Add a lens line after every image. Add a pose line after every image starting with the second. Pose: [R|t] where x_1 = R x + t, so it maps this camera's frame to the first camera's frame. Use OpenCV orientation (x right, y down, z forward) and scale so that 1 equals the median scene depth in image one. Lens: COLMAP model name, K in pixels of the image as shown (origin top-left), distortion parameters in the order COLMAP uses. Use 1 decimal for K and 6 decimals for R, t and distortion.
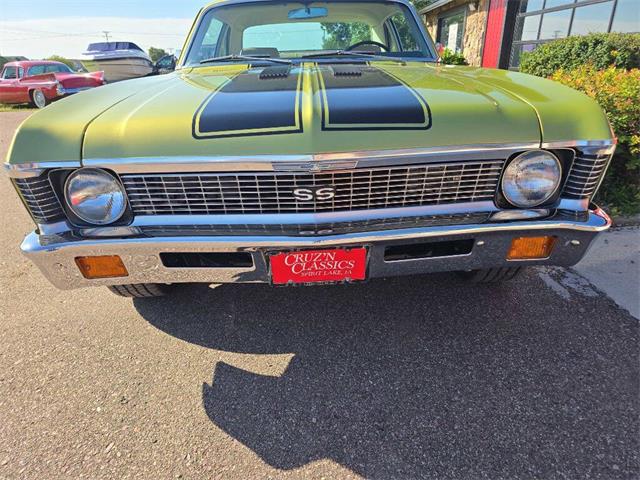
lens RADIAL K [[433.7, 0, 321.4], [0, 433.7, 245.7], [0, 0, 1]] dist [0.034825, -0.028432]
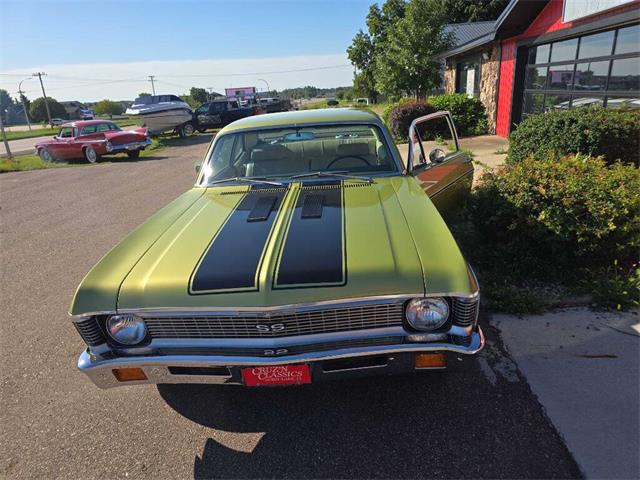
lens RADIAL K [[433.7, 0, 321.4], [0, 433.7, 245.7], [0, 0, 1]] dist [0.034825, -0.028432]
pose [[0.996481, -0.017482, -0.081974, 0.254221], [0.012467, 0.998042, -0.061293, -0.276567], [0.082885, 0.060055, 0.994748, -0.413280]]
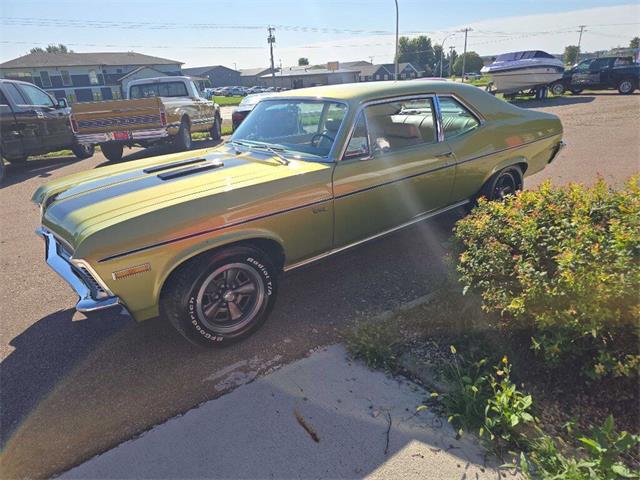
lens RADIAL K [[443.8, 0, 309.0], [0, 443.8, 228.7], [0, 0, 1]] dist [0.055007, -0.056352]
pose [[0.581032, 0.253483, -0.773400, 2.156158], [-0.277148, 0.955093, 0.104820, -0.669389], [0.765239, 0.153442, 0.625192, 0.509977]]
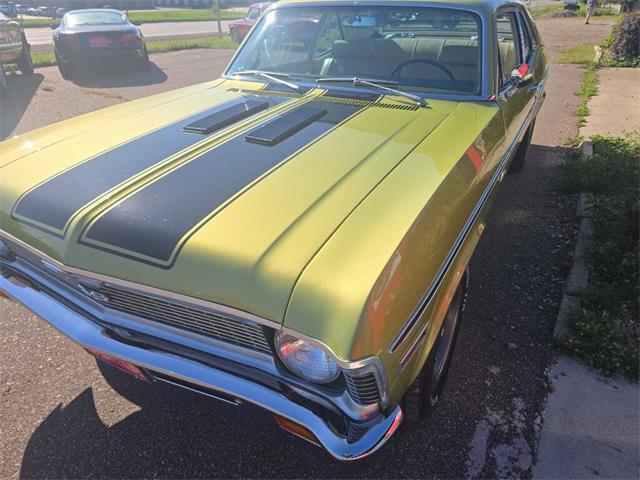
lens RADIAL K [[433.7, 0, 321.4], [0, 433.7, 245.7], [0, 0, 1]] dist [0.034825, -0.028432]
pose [[0.868634, 0.264340, -0.419045, 0.753176], [-0.209733, 0.962445, 0.172371, -0.461763], [0.448872, -0.061839, 0.891454, 0.323947]]
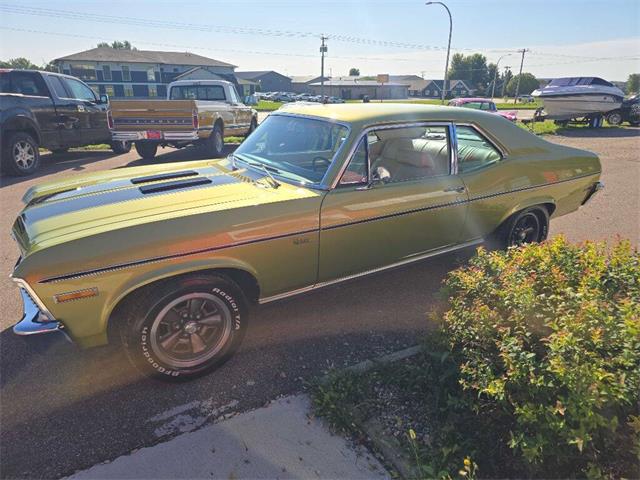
lens RADIAL K [[443.8, 0, 309.0], [0, 443.8, 228.7], [0, 0, 1]] dist [0.055007, -0.056352]
pose [[0.491953, 0.288845, -0.821310, 2.112081], [-0.356106, 0.927597, 0.112922, -0.817080], [0.794462, 0.236921, 0.559194, 0.773872]]
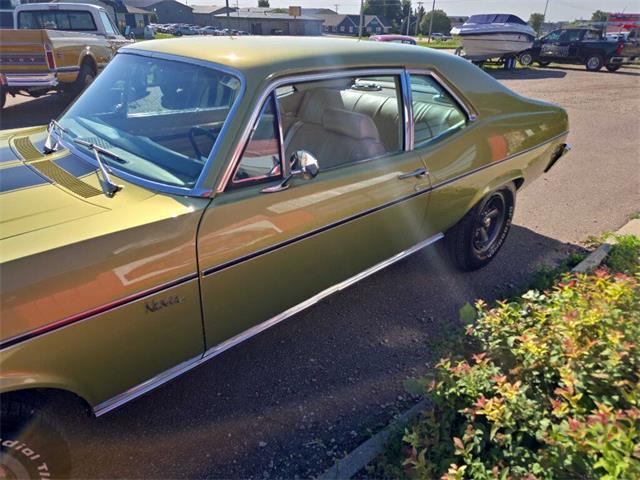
lens RADIAL K [[455.8, 0, 328.1], [0, 455.8, 240.9], [0, 0, 1]] dist [0.048765, -0.048338]
pose [[0.669372, 0.355555, -0.652320, 1.461602], [-0.328545, 0.929185, 0.169332, -0.968096], [0.666333, 0.100971, 0.738786, 1.266774]]
